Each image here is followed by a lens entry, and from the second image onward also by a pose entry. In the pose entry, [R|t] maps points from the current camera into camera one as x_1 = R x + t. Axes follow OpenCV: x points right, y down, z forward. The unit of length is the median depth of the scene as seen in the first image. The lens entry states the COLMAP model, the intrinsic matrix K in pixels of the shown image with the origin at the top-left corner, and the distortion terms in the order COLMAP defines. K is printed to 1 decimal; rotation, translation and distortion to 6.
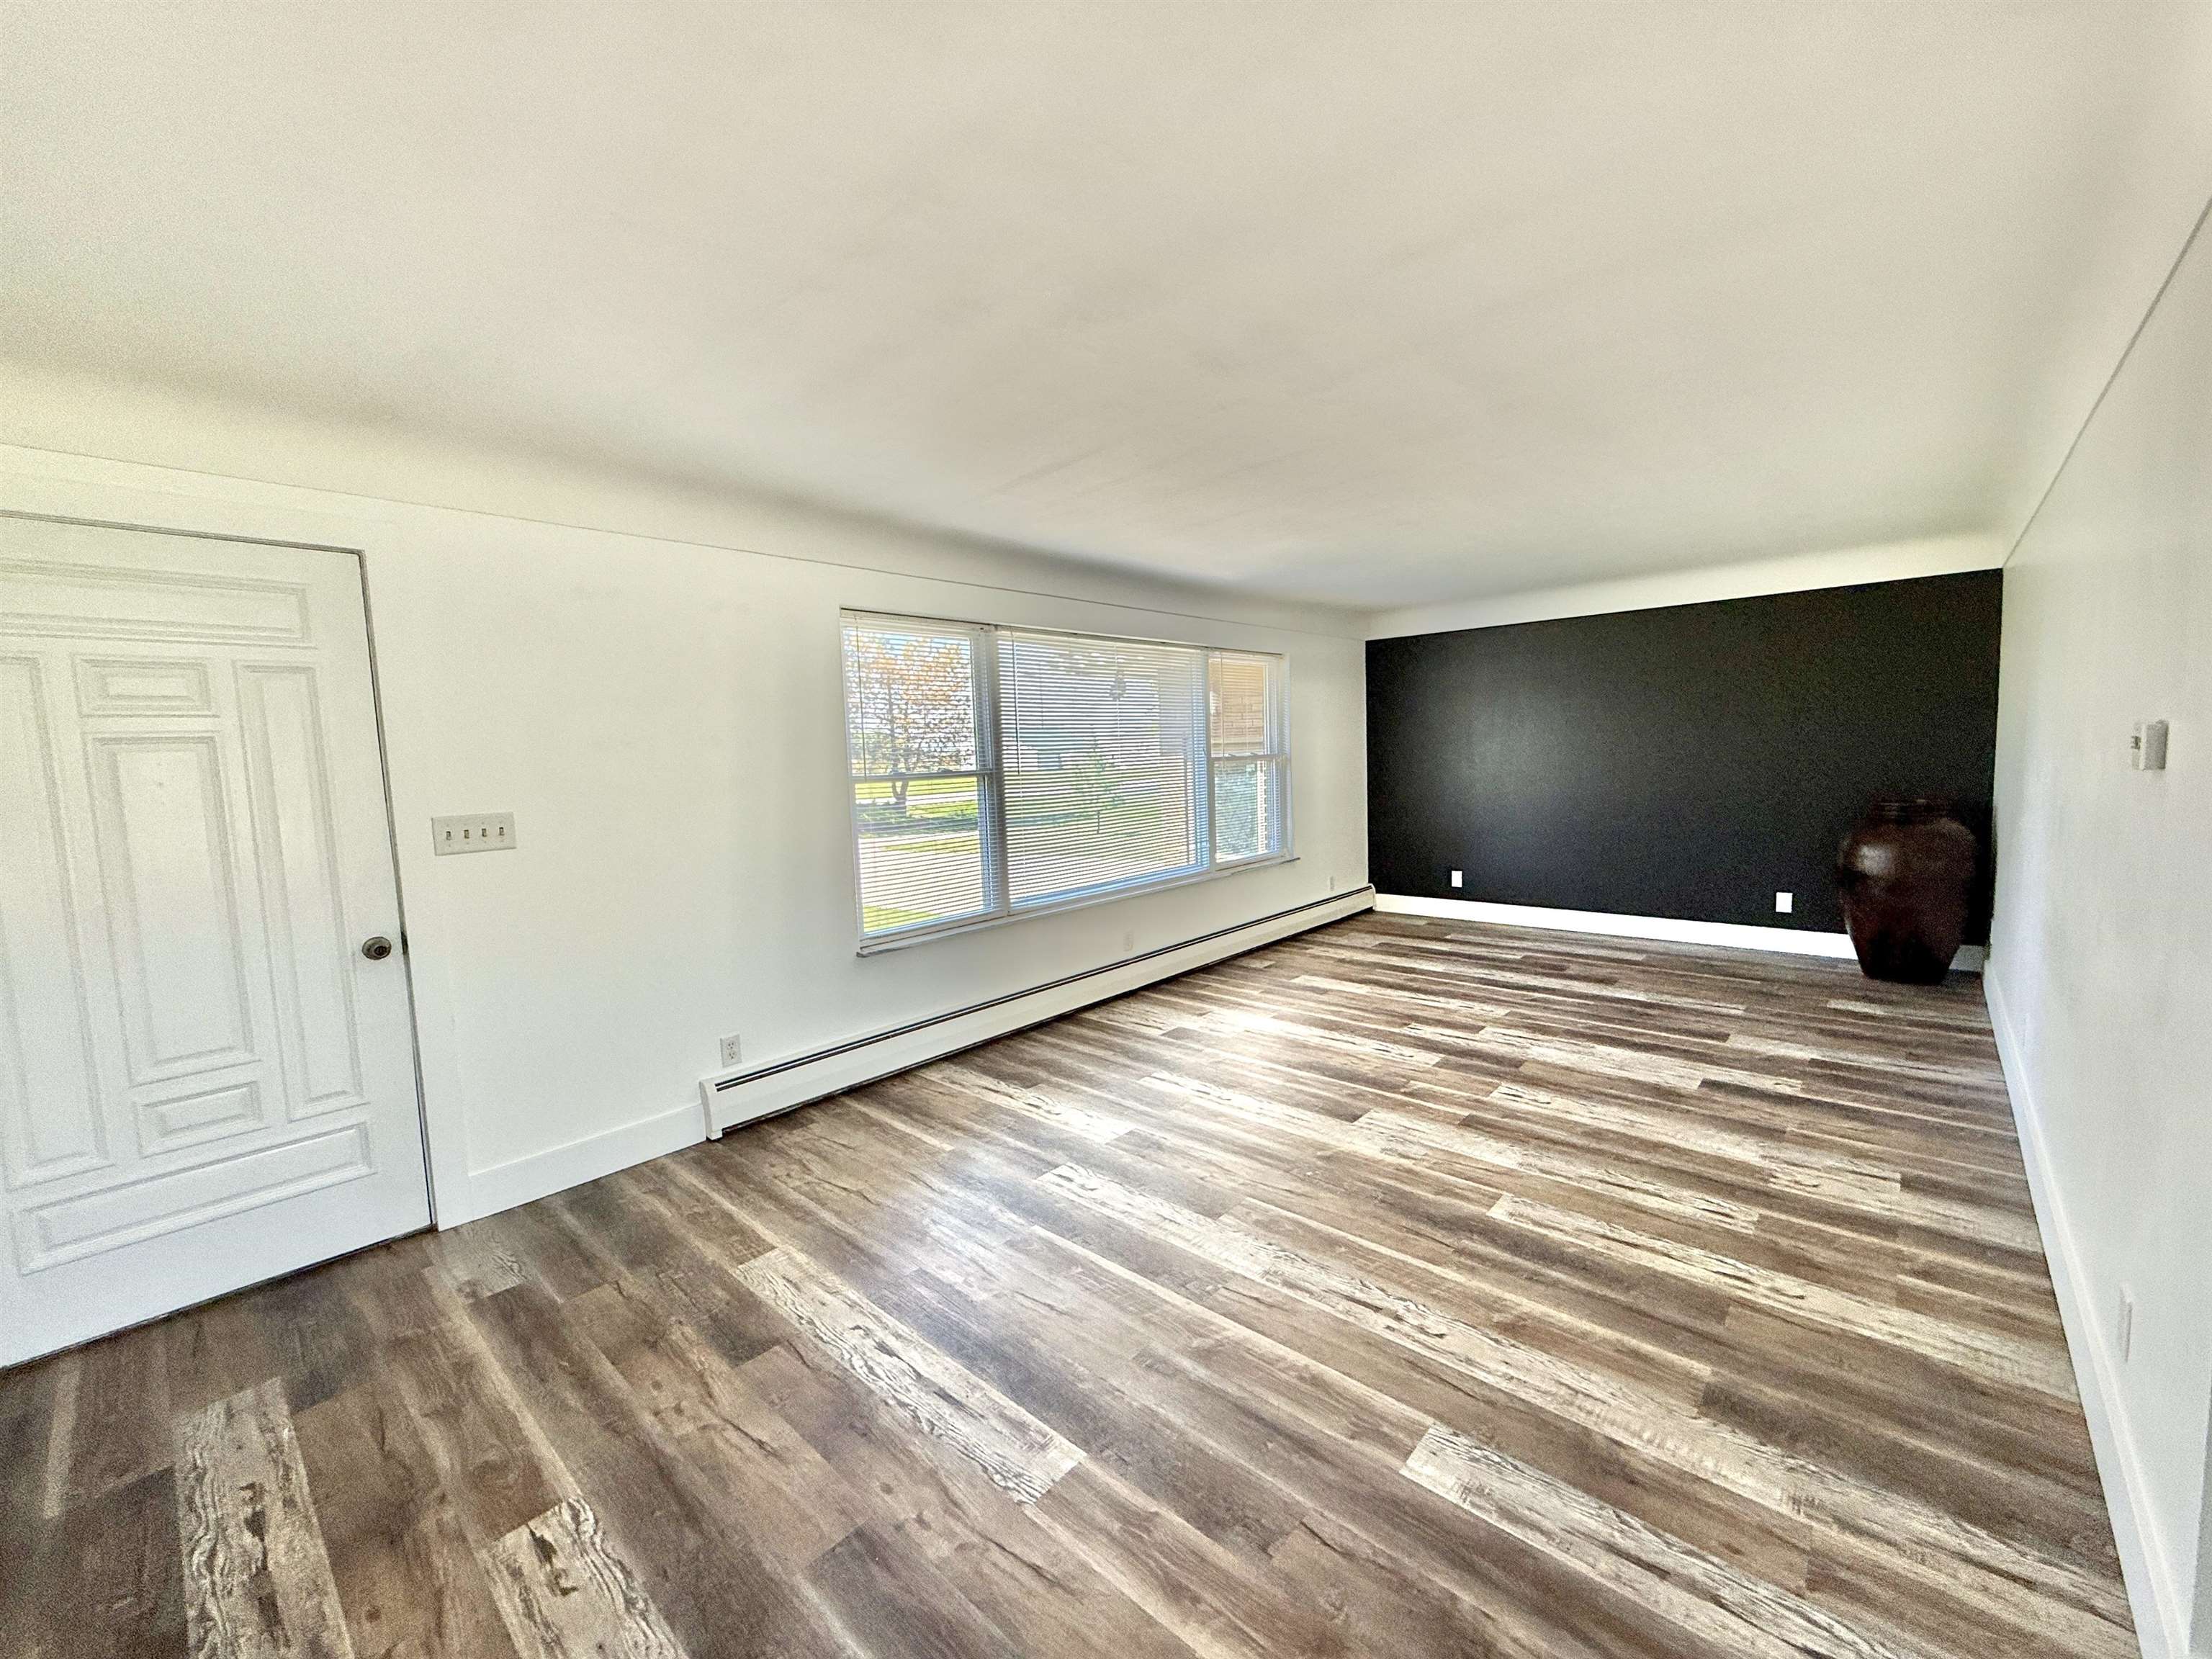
lens RADIAL K [[890.7, 0, 1089.0], [0, 890.7, 833.7], [0, 0, 1]] dist [-0.000923, 0.000071]
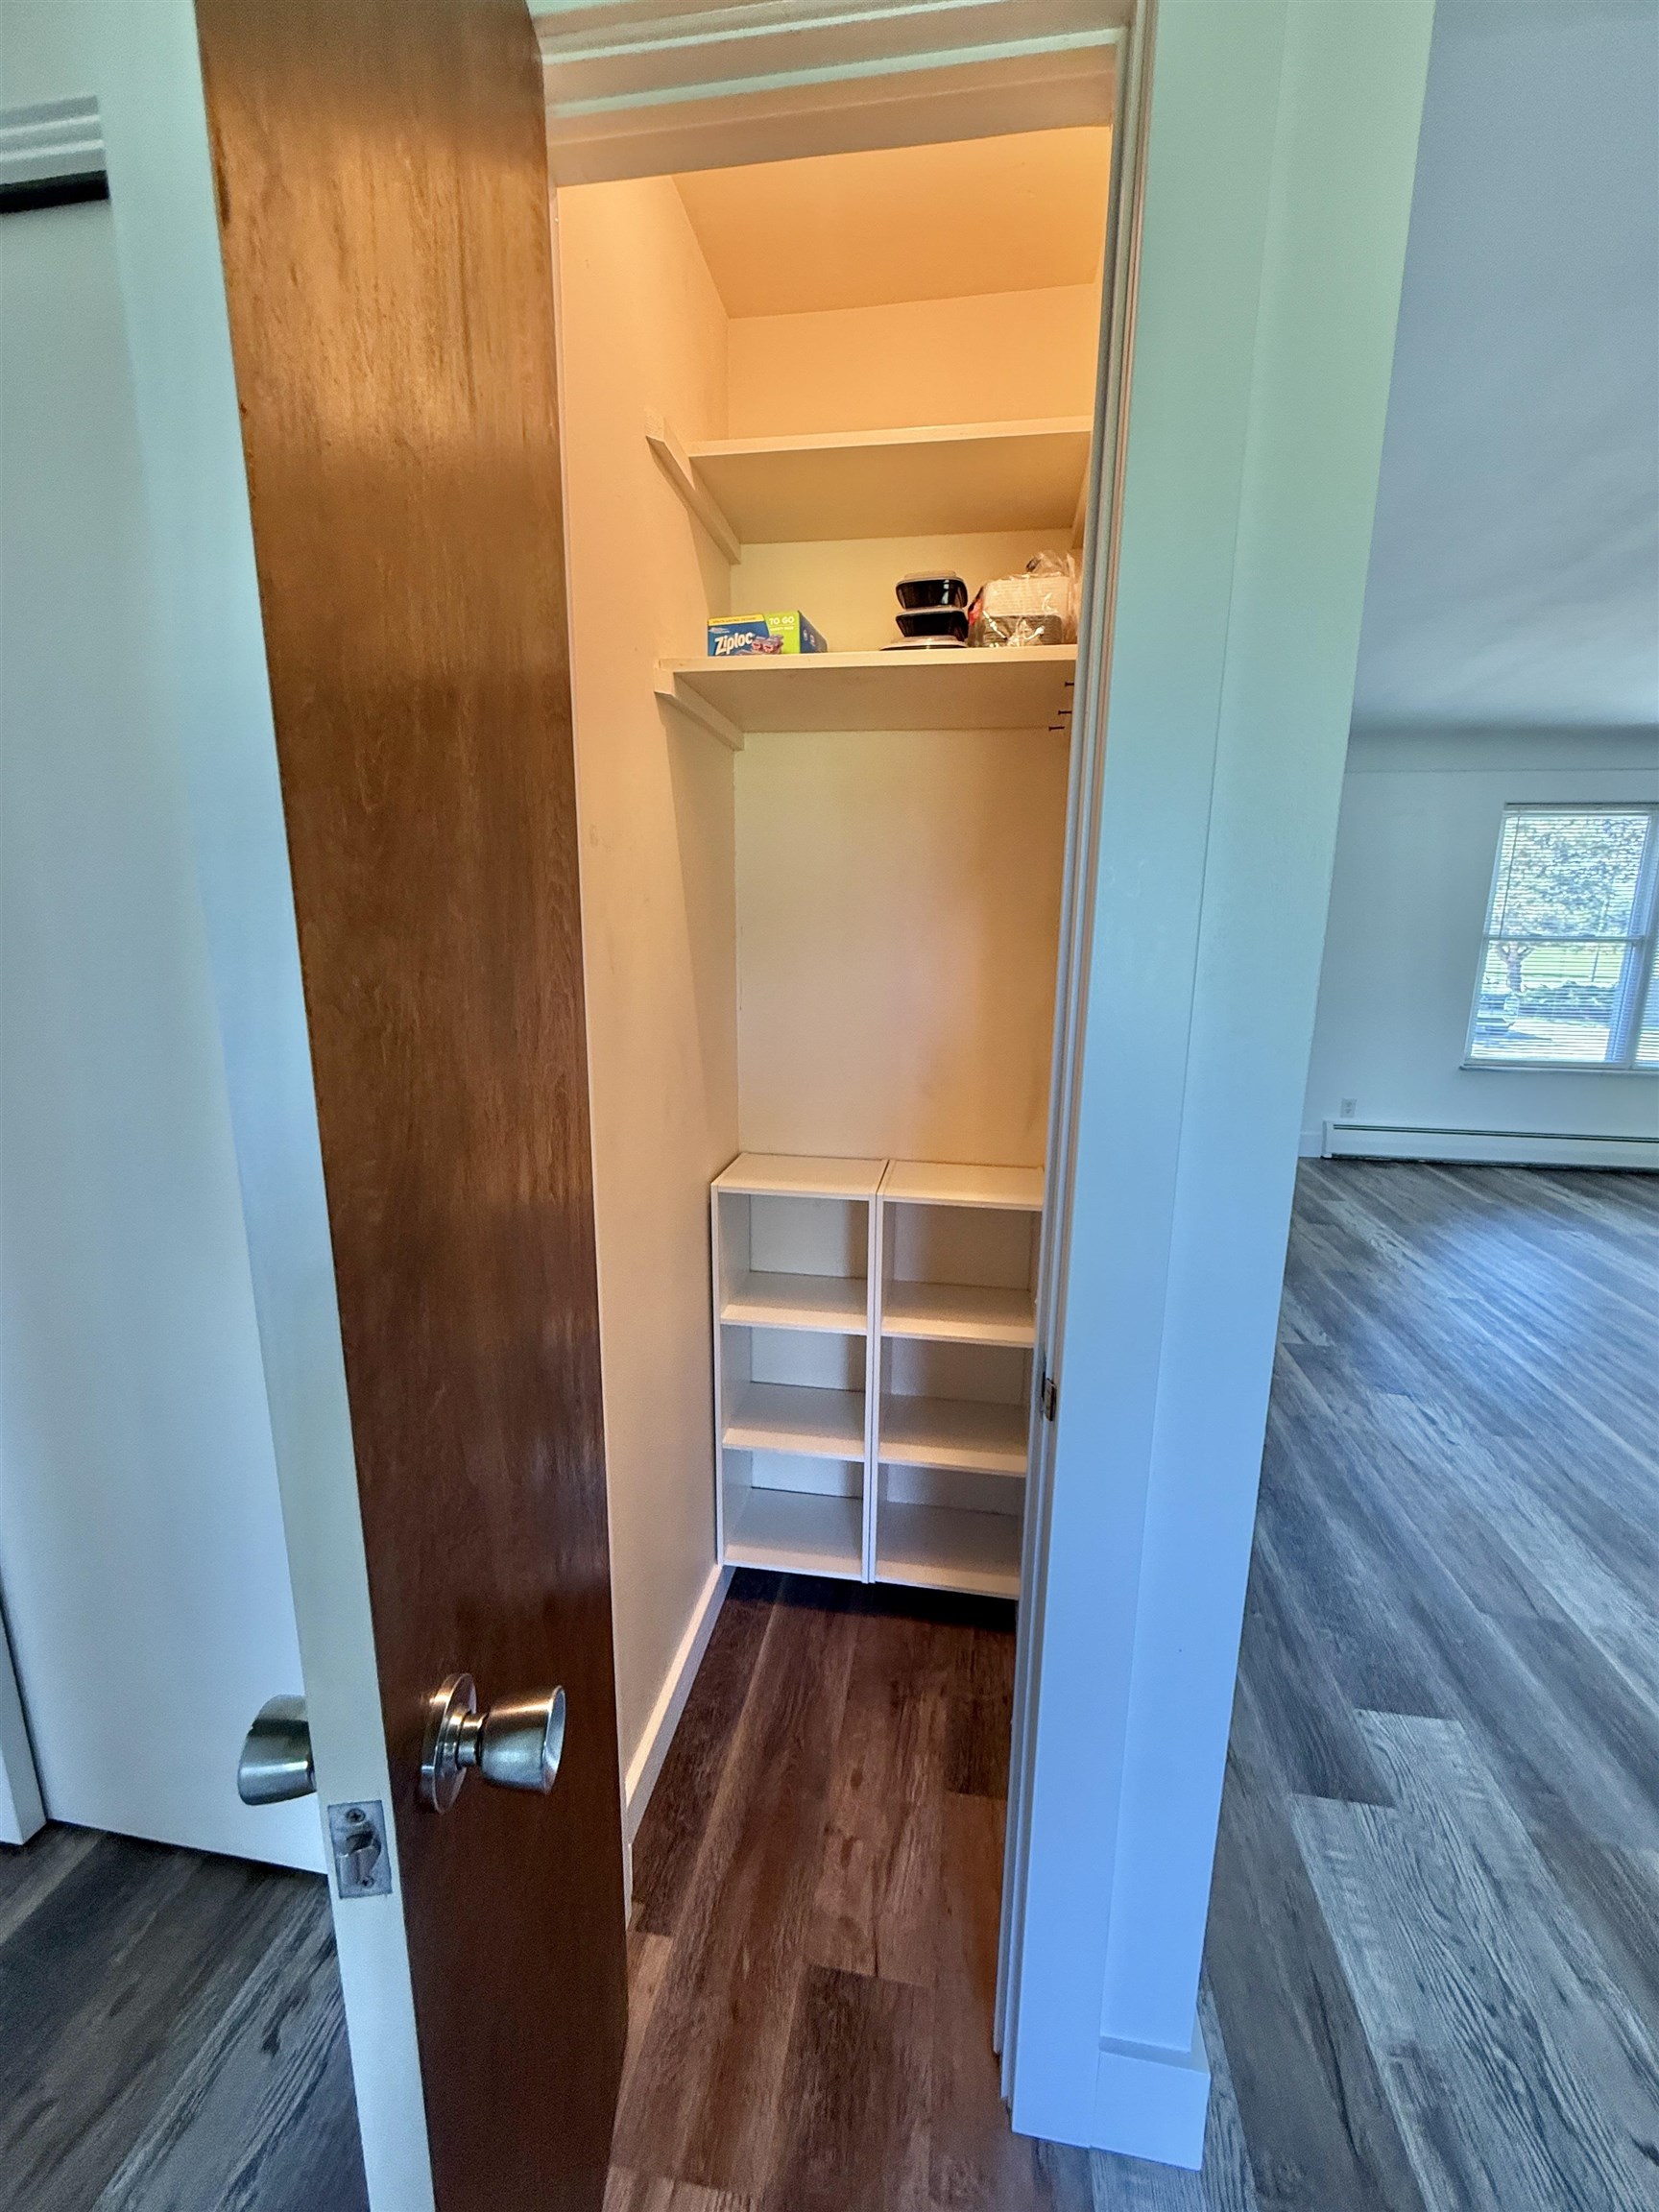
lens RADIAL K [[890.7, 0, 829.5], [0, 890.7, 1106.0], [0, 0, 1]] dist [-0.000923, 0.000071]
pose [[0.558605, 0.205496, -0.803574, 0.351401], [-0.104726, 0.978543, 0.177441, 0.057818], [0.822796, -0.014964, 0.568140, -0.649803]]
